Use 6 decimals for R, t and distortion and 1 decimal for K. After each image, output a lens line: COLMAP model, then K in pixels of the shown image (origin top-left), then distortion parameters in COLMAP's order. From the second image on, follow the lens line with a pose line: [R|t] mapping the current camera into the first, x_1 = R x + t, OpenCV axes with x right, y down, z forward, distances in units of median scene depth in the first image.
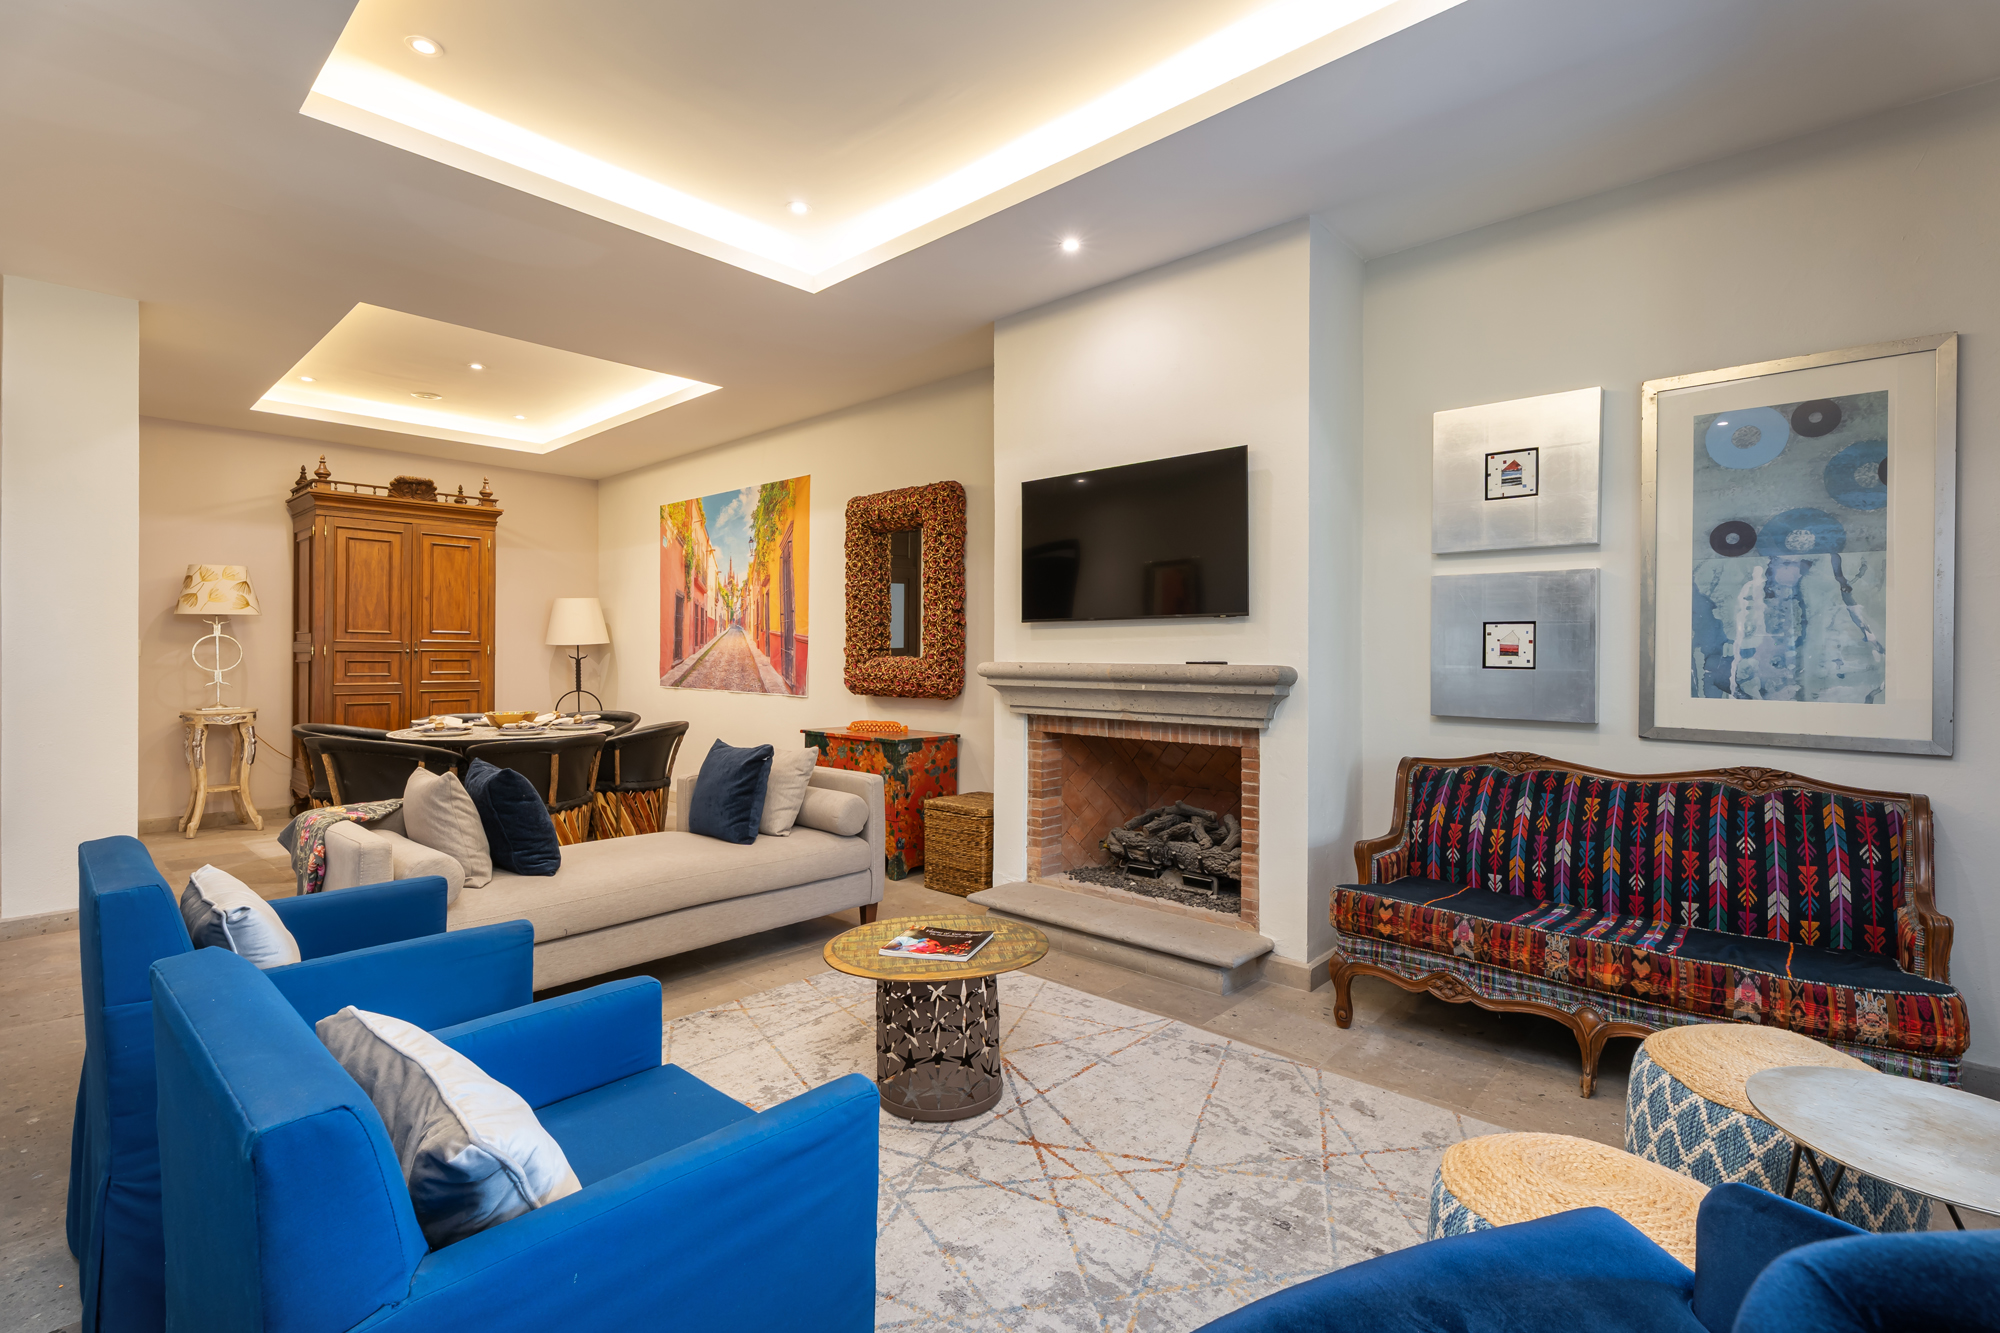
lens RADIAL K [[935.0, 0, 999.9], [0, 935.0, 655.9], [0, 0, 1]] dist [0.005029, -0.003454]
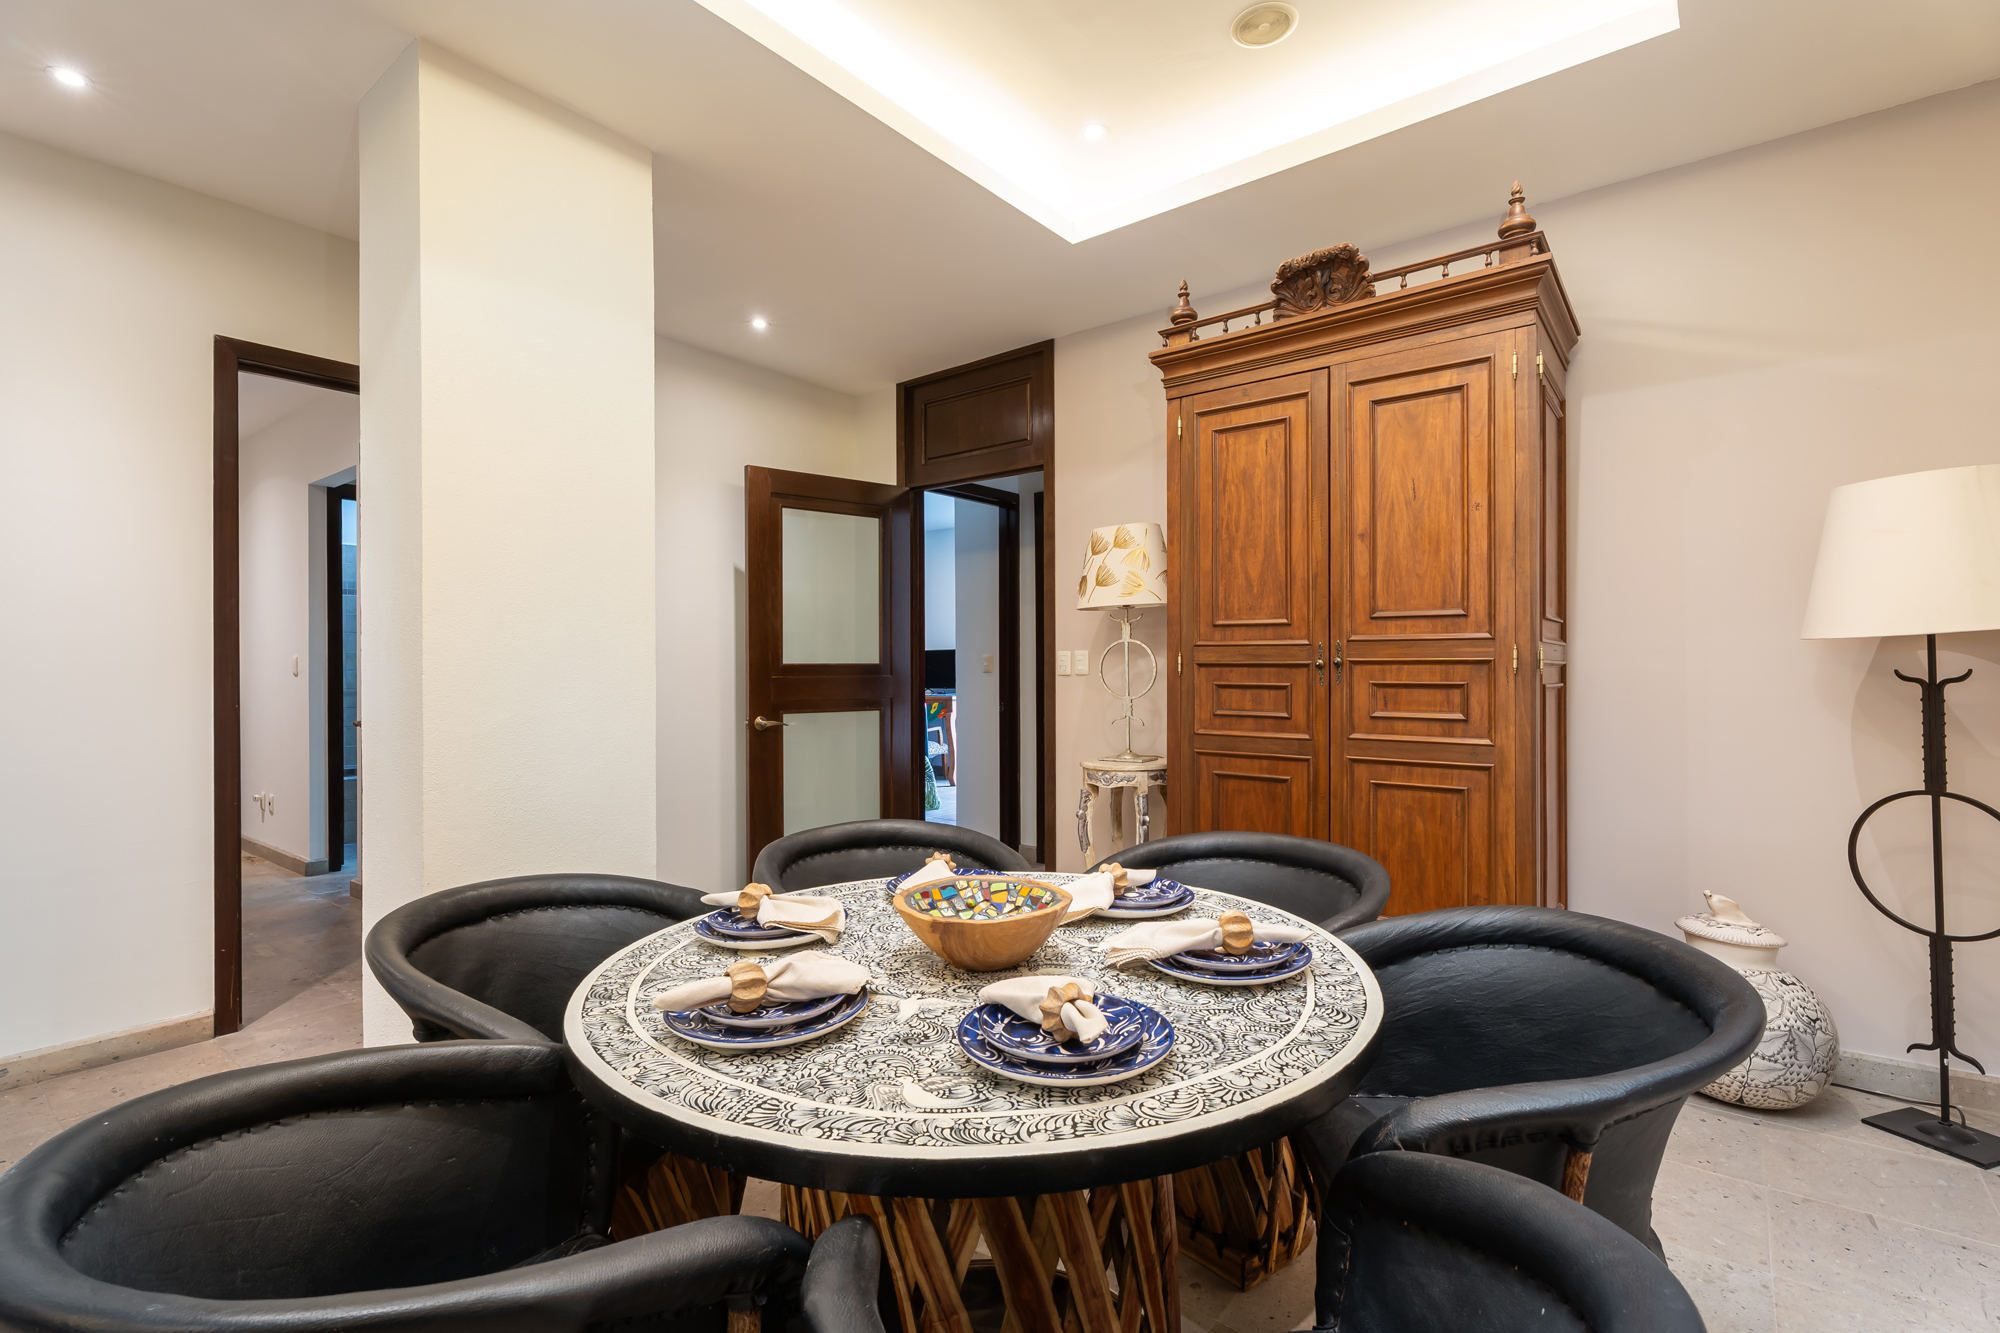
lens RADIAL K [[935.0, 0, 1013.4], [0, 935.0, 669.1], [0, 0, 1]] dist [0.005029, -0.003454]
pose [[0.052200, -0.003517, -0.998630, -0.241392], [0.003169, 0.999989, -0.003356, -0.001461], [0.998632, -0.002990, 0.052211, 0.972347]]
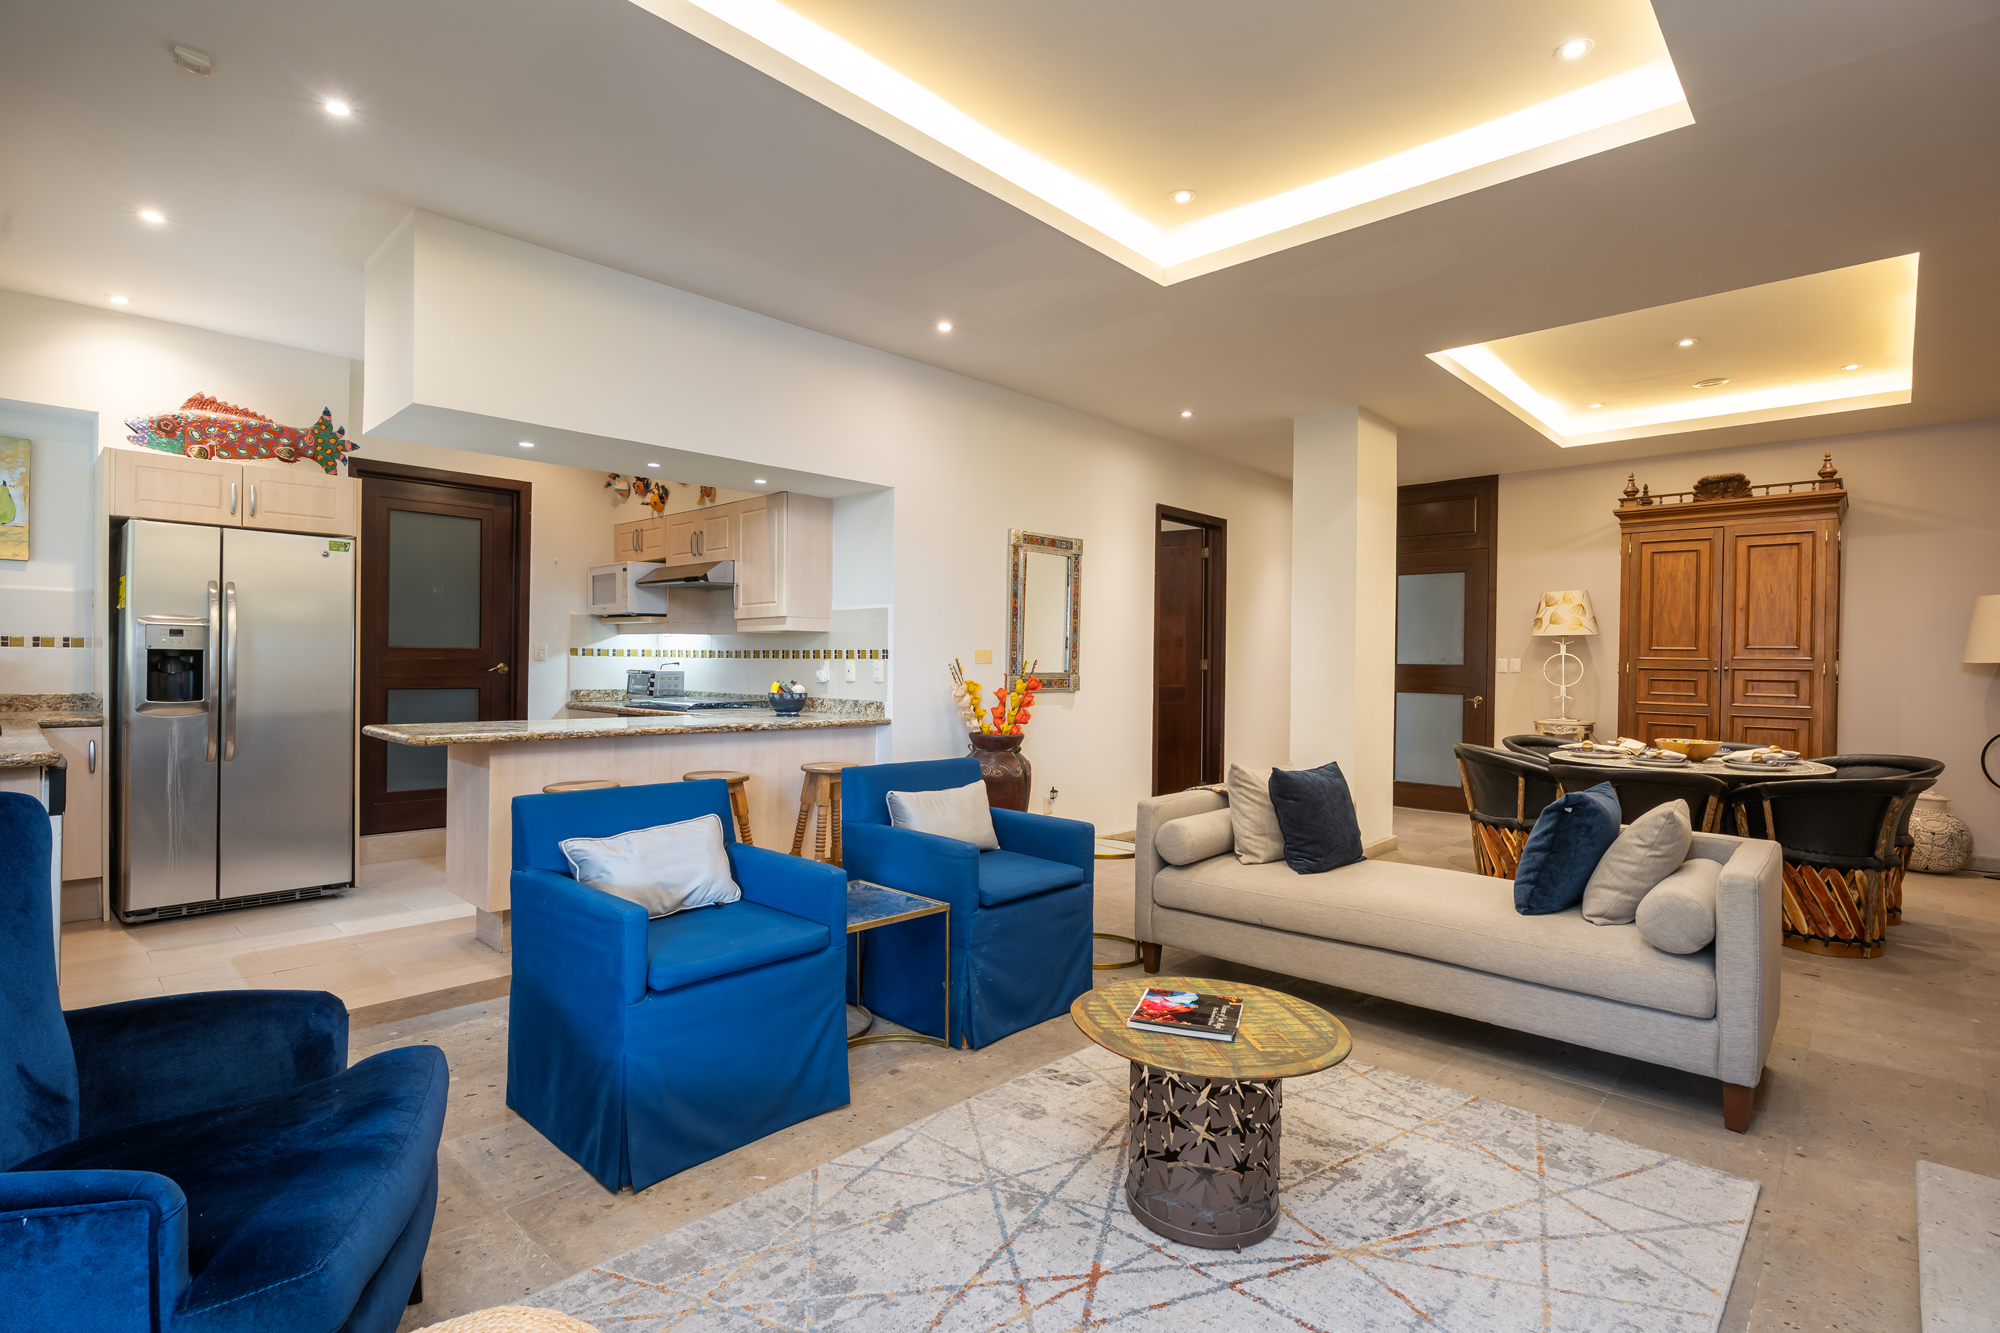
lens RADIAL K [[975.7, 0, 996.2], [0, 975.7, 664.9], [0, 0, 1]] dist [-0.013166, -0.001366]
pose [[-0.026190, -0.000669, -0.999657, 0.363842], [-0.015264, 0.999883, -0.000270, 0.001350], [0.999540, 0.015251, -0.026197, 0.389913]]
